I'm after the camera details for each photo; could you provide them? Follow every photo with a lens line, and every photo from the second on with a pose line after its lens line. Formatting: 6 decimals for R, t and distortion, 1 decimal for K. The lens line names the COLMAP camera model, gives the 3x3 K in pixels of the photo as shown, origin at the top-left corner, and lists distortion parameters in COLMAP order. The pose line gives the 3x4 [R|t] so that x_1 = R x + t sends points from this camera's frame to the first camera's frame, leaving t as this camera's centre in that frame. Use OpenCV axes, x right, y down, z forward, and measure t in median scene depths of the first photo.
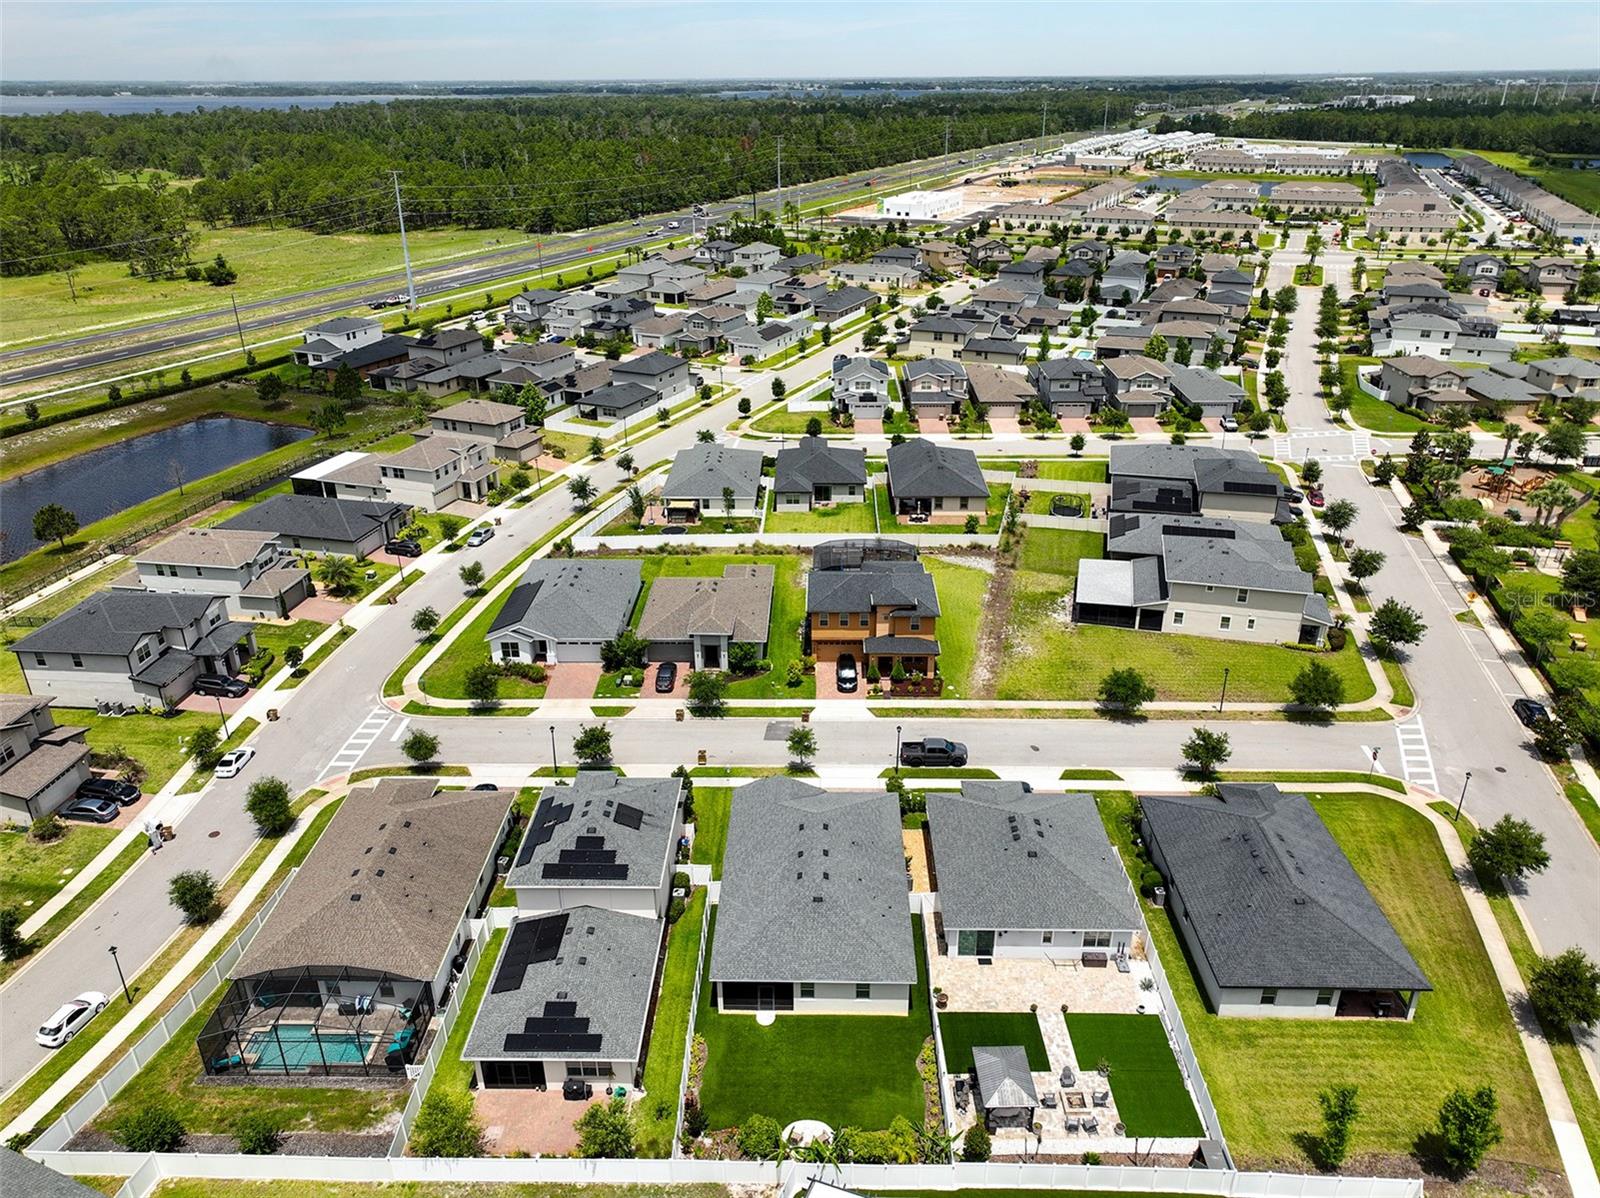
lens RADIAL K [[1124.4, 0, 800.0], [0, 1124.4, 599.0], [0, 0, 1]] dist [0.004101, 0.009972]
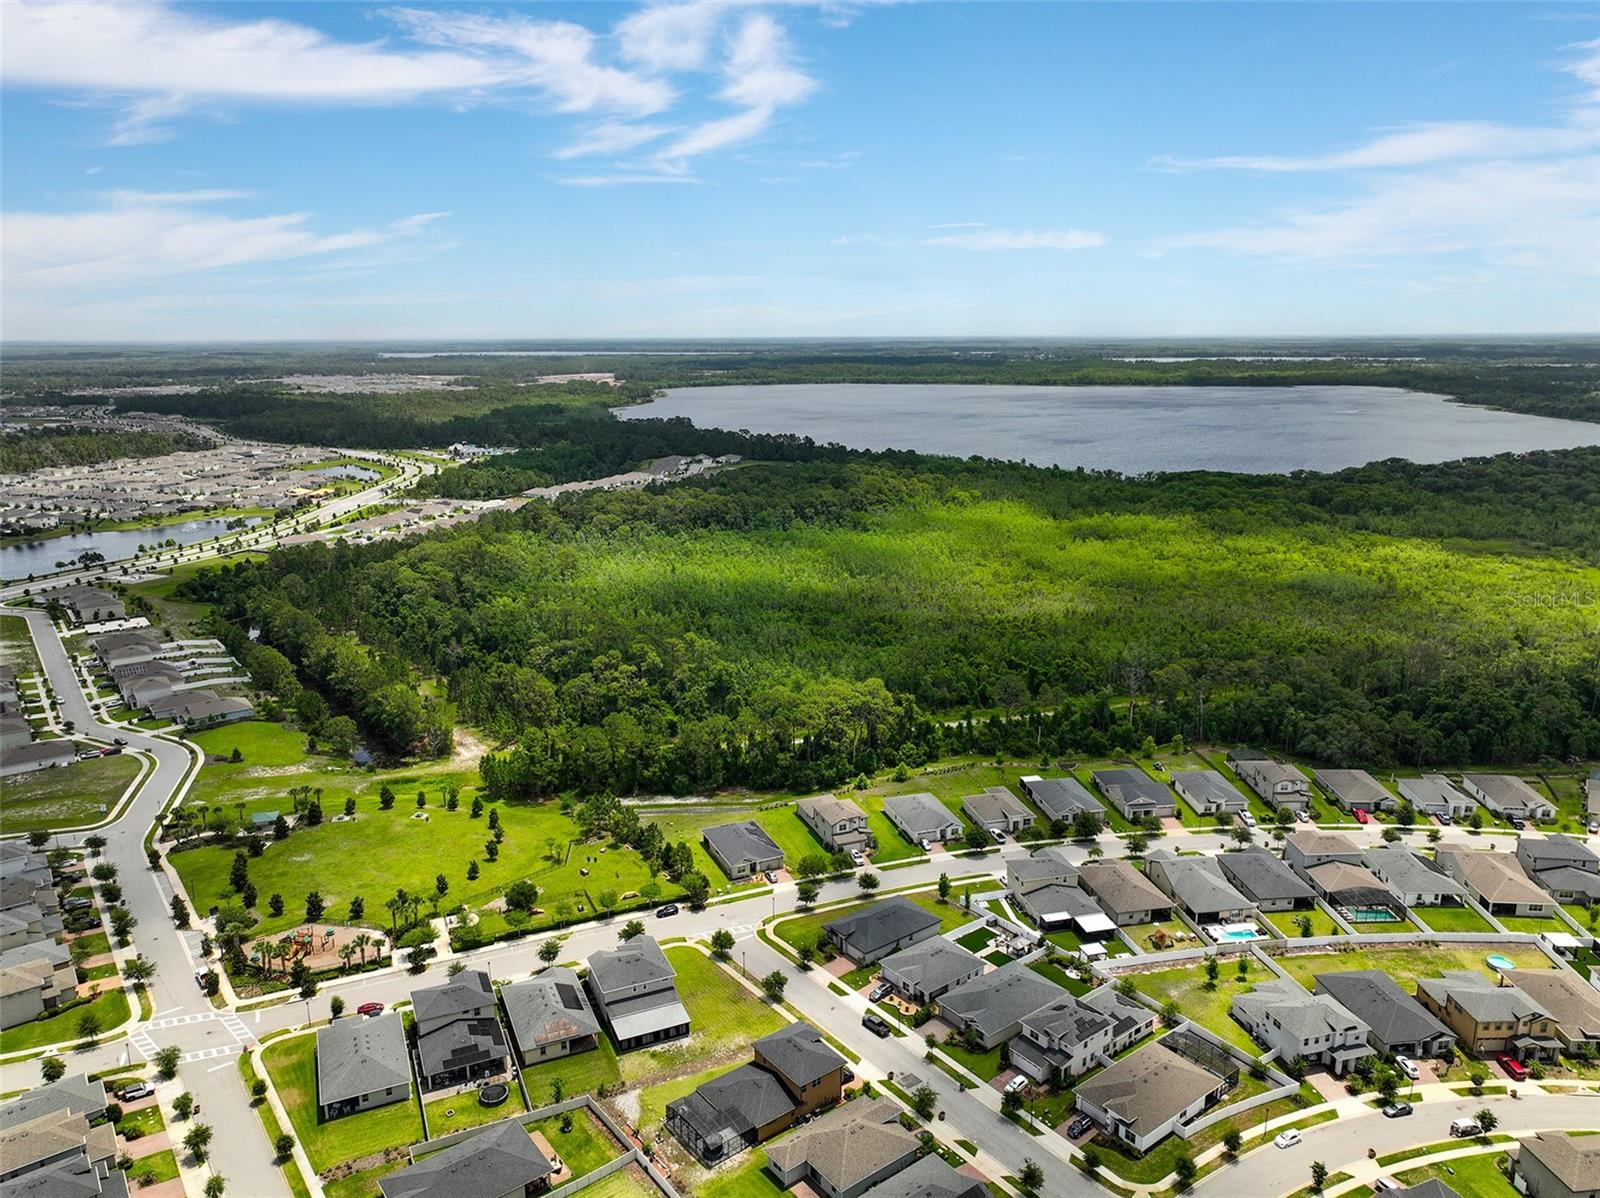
lens RADIAL K [[1124.4, 0, 800.0], [0, 1124.4, 599.0], [0, 0, 1]] dist [0.004101, 0.009972]
pose [[-0.623424, -0.172473, 0.762624, -1.021570], [0.338781, 0.819470, 0.462273, -1.246543], [-0.704678, 0.546554, -0.452447, 1.377854]]
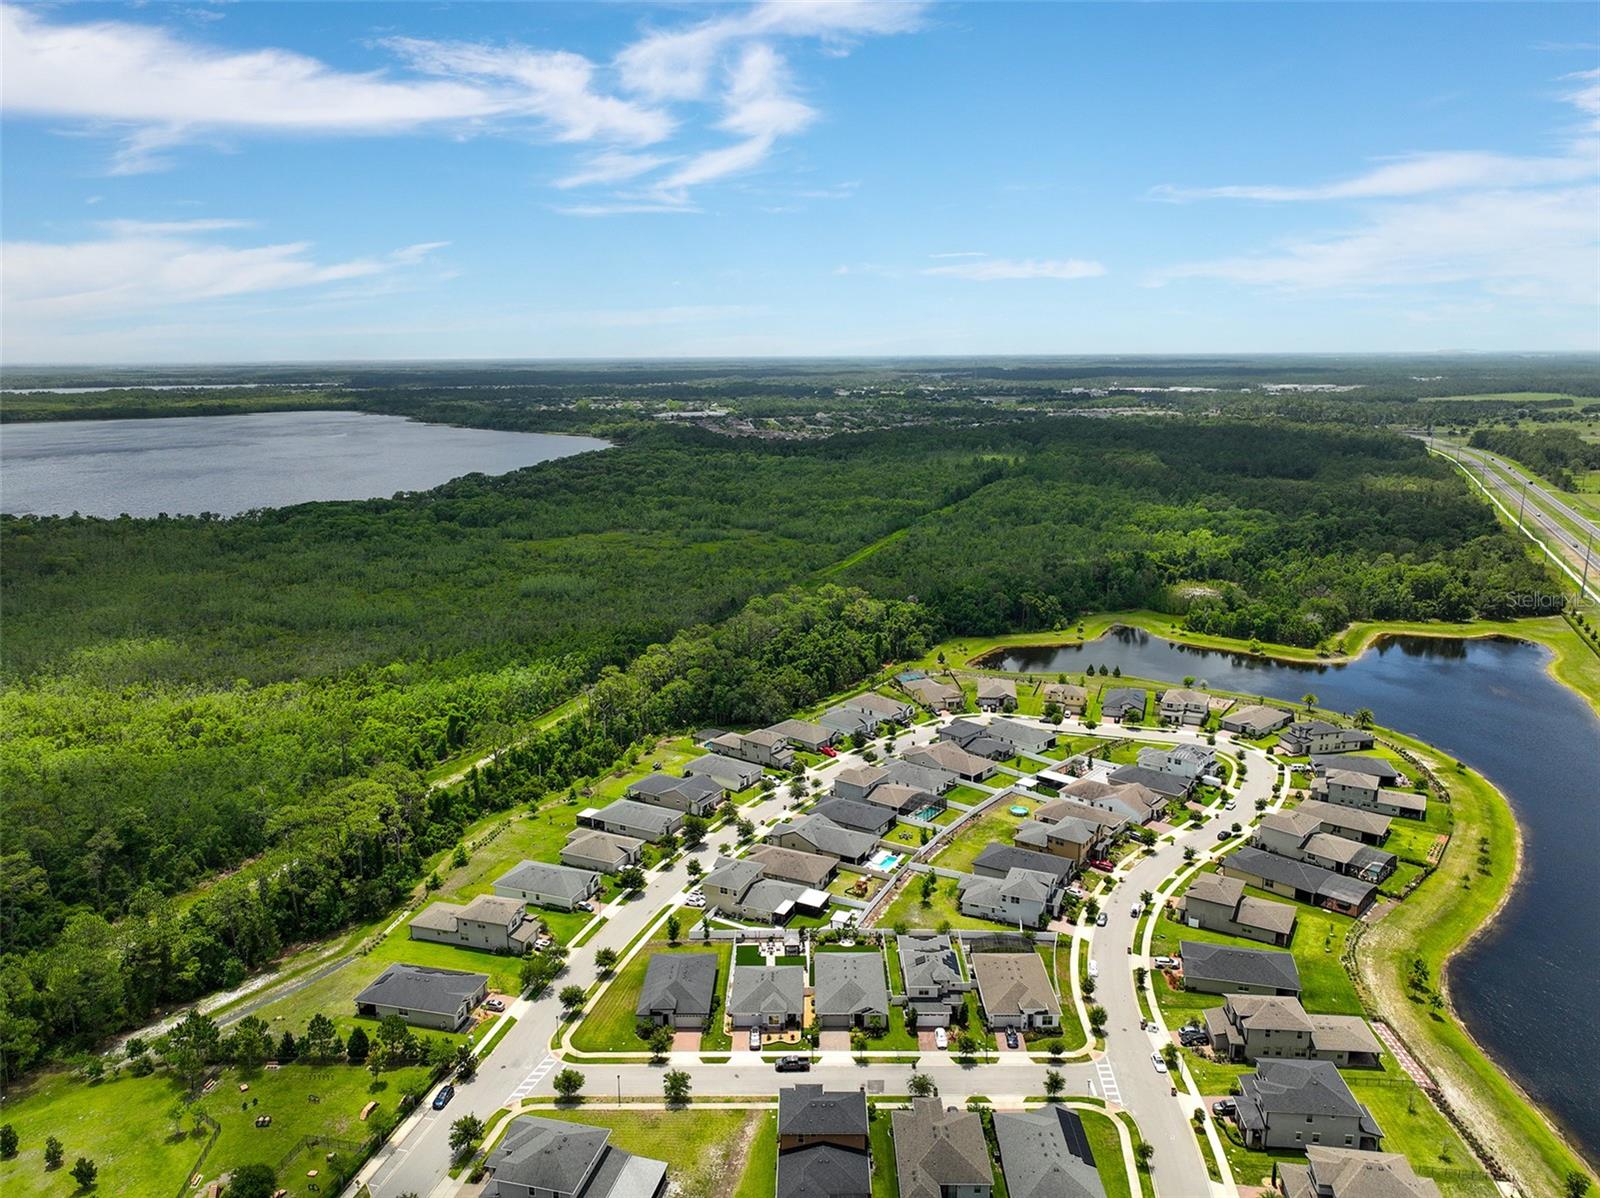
lens RADIAL K [[1124.4, 0, 800.0], [0, 1124.4, 599.0], [0, 0, 1]] dist [0.004101, 0.009972]
pose [[-0.999819, 0.015697, -0.010767, 0.100190], [0.005910, 0.793687, 0.608298, -1.447690], [0.018094, 0.608124, -0.793636, 1.783037]]
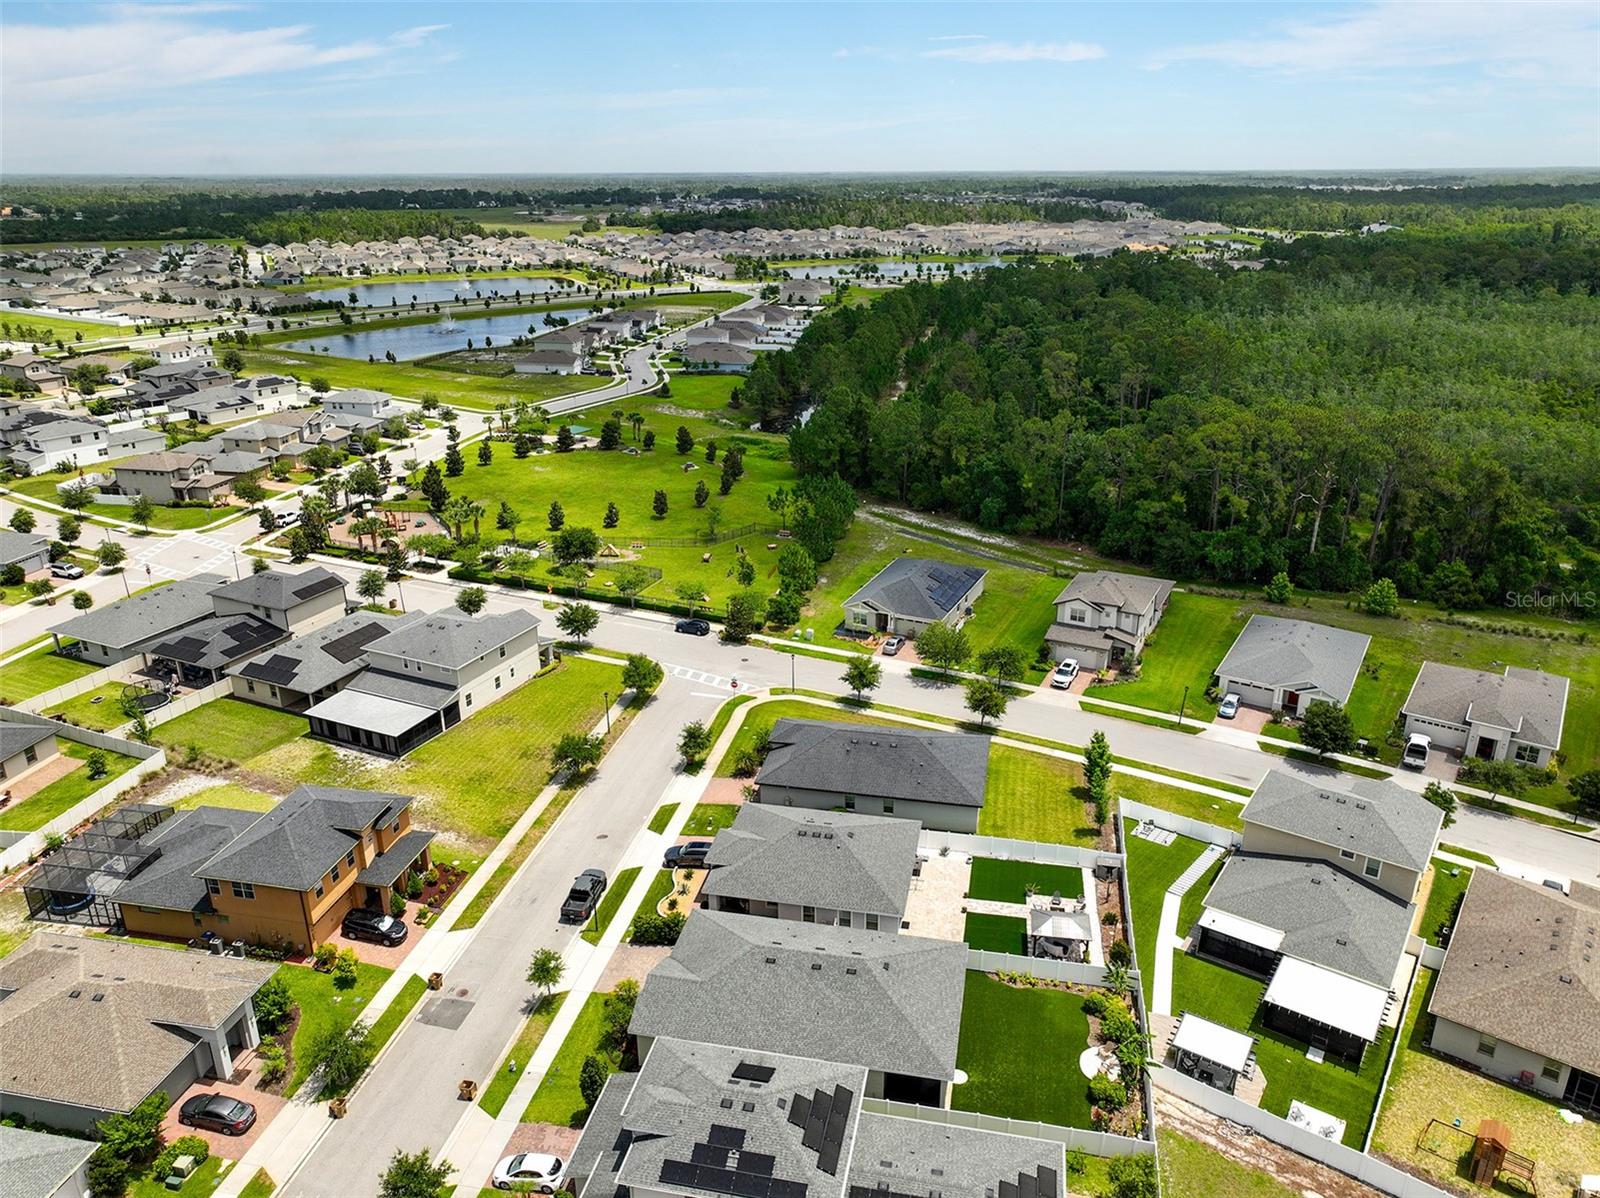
lens RADIAL K [[1124.4, 0, 800.0], [0, 1124.4, 599.0], [0, 0, 1]] dist [0.004101, 0.009972]
pose [[0.182904, -0.345951, 0.920252, -0.527923], [0.418112, 0.874546, 0.245667, -0.194645], [-0.889791, 0.339835, 0.304604, 0.425984]]
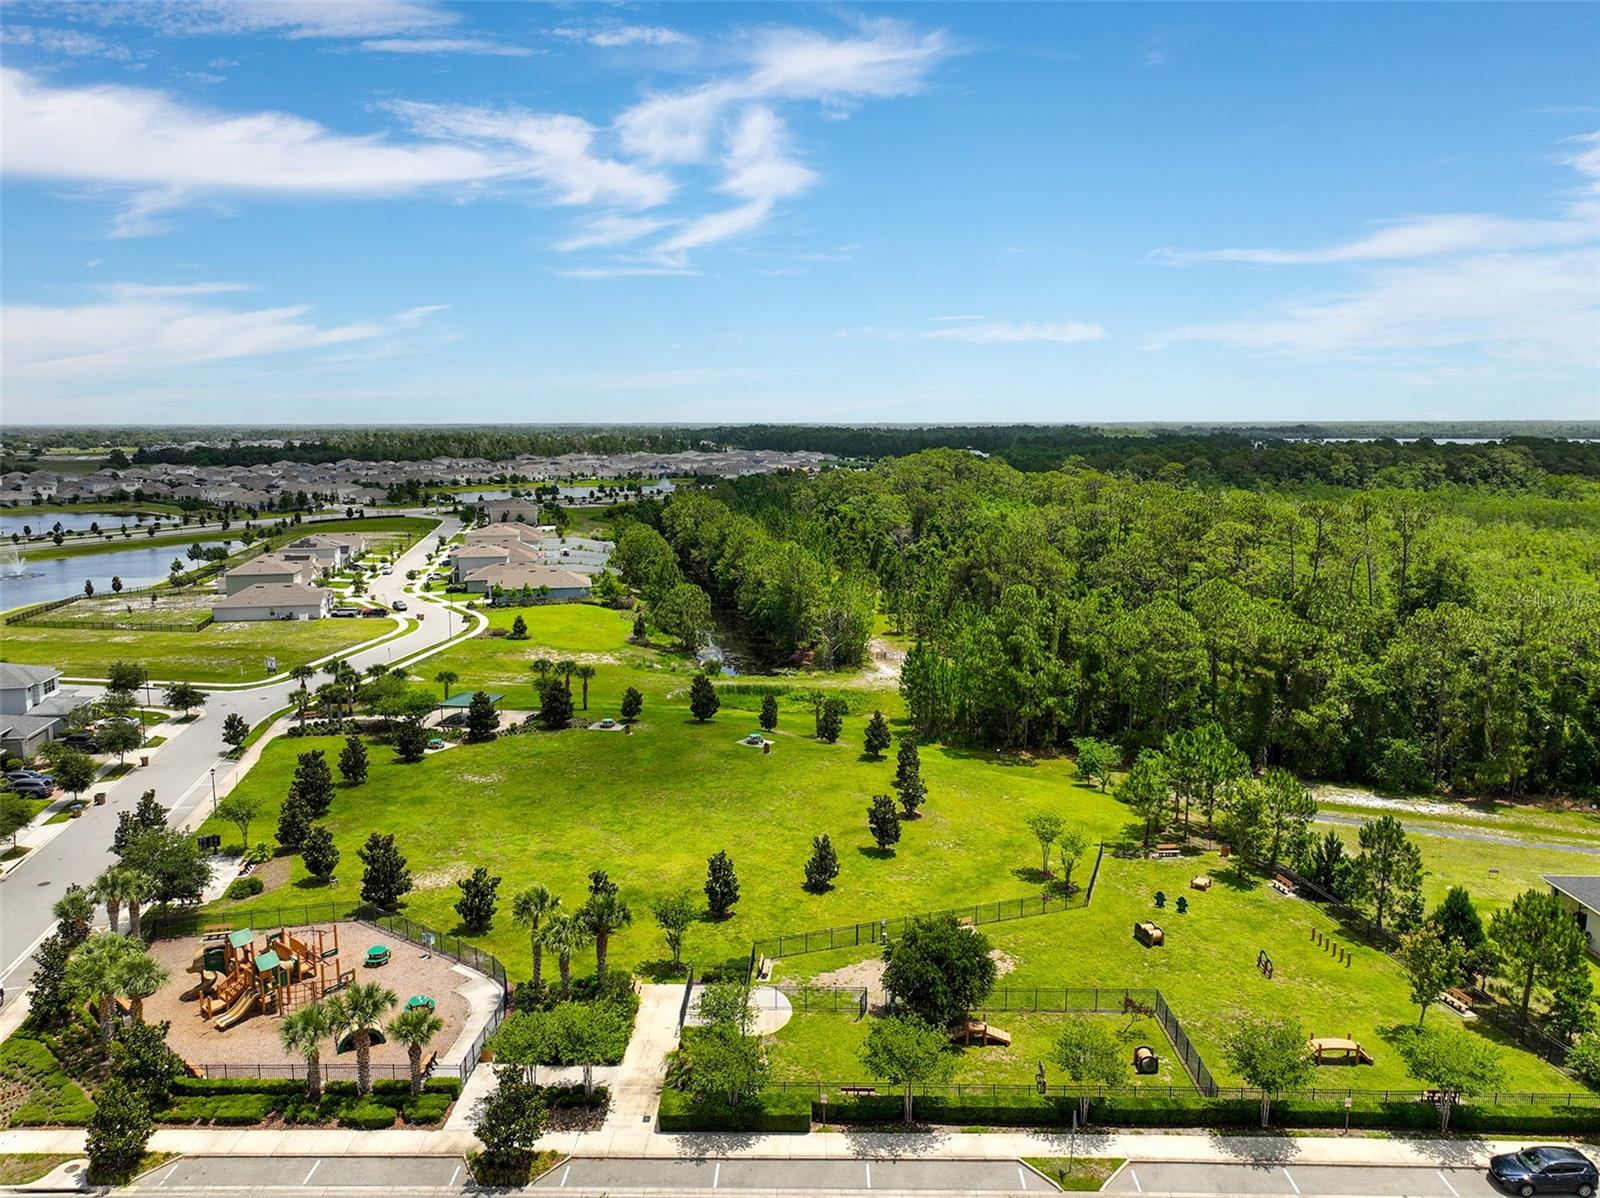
lens RADIAL K [[1124.4, 0, 800.0], [0, 1124.4, 599.0], [0, 0, 1]] dist [0.004101, 0.009972]
pose [[-0.228267, -0.144611, 0.962799, 0.252536], [0.414822, 0.880209, 0.230555, -0.355732], [-0.880805, 0.452018, -0.140934, 1.161512]]
